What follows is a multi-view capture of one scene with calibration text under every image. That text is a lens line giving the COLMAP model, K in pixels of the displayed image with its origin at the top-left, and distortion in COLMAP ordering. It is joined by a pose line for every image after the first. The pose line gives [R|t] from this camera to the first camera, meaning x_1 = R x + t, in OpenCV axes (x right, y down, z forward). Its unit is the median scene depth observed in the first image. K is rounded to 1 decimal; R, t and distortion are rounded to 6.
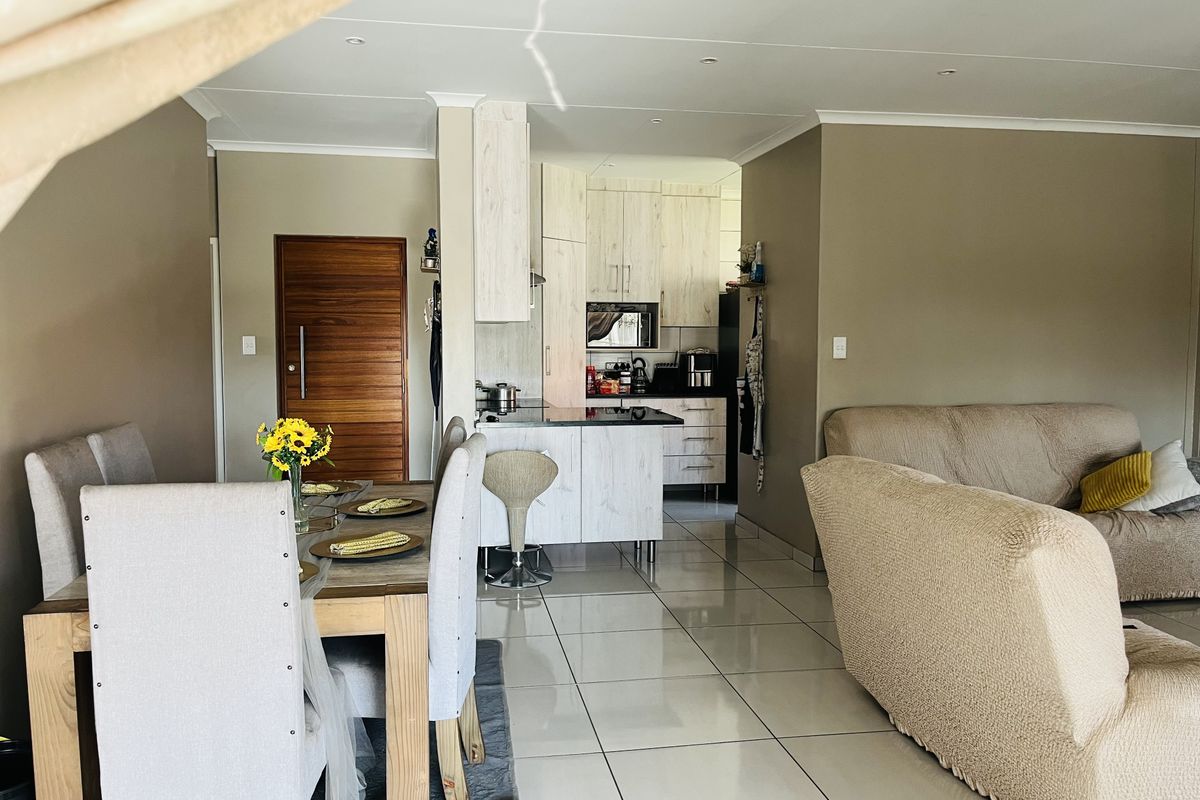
lens RADIAL K [[1032.8, 0, 600.0], [0, 1032.8, 400.0], [0, 0, 1]] dist [0.100083, -0.241713]
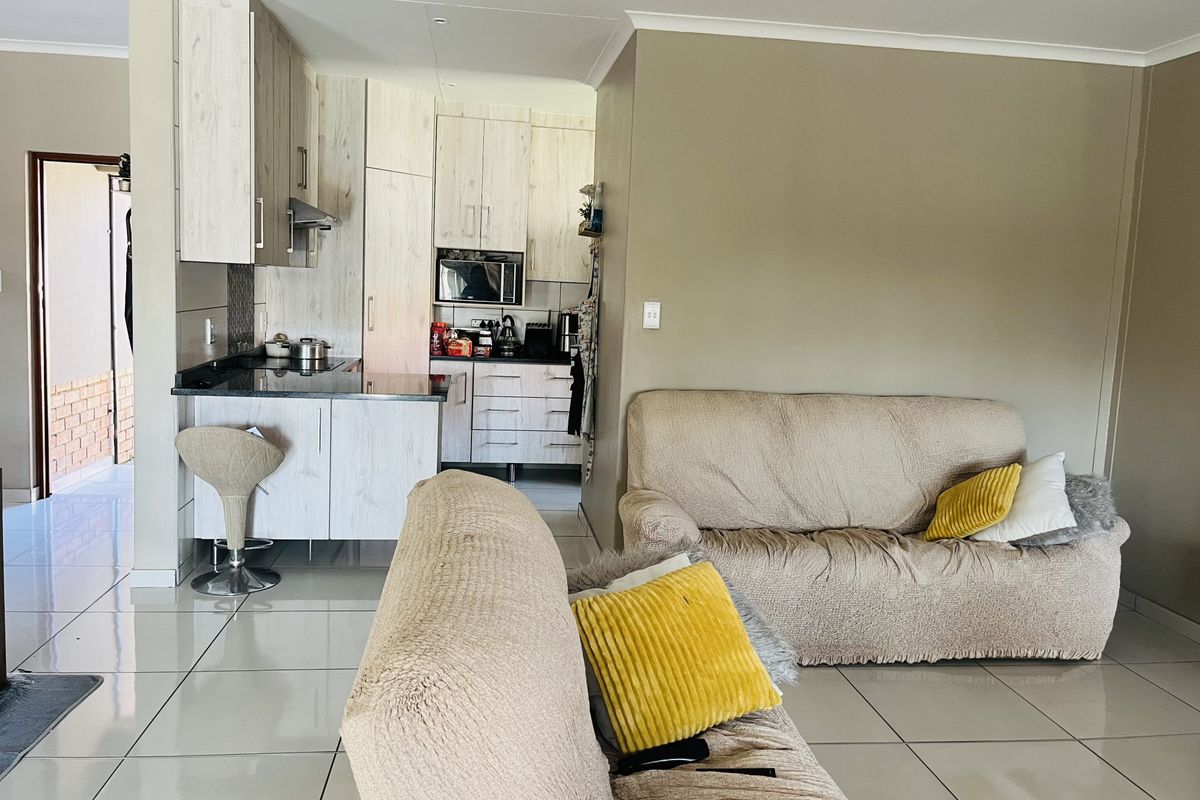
lens RADIAL K [[1032.8, 0, 600.0], [0, 1032.8, 400.0], [0, 0, 1]] dist [0.100083, -0.241713]
pose [[0.998242, 0.046732, -0.036468, 0.192849], [-0.045039, 0.997928, 0.045938, -0.017023], [0.038539, -0.044215, 0.998278, 0.167971]]
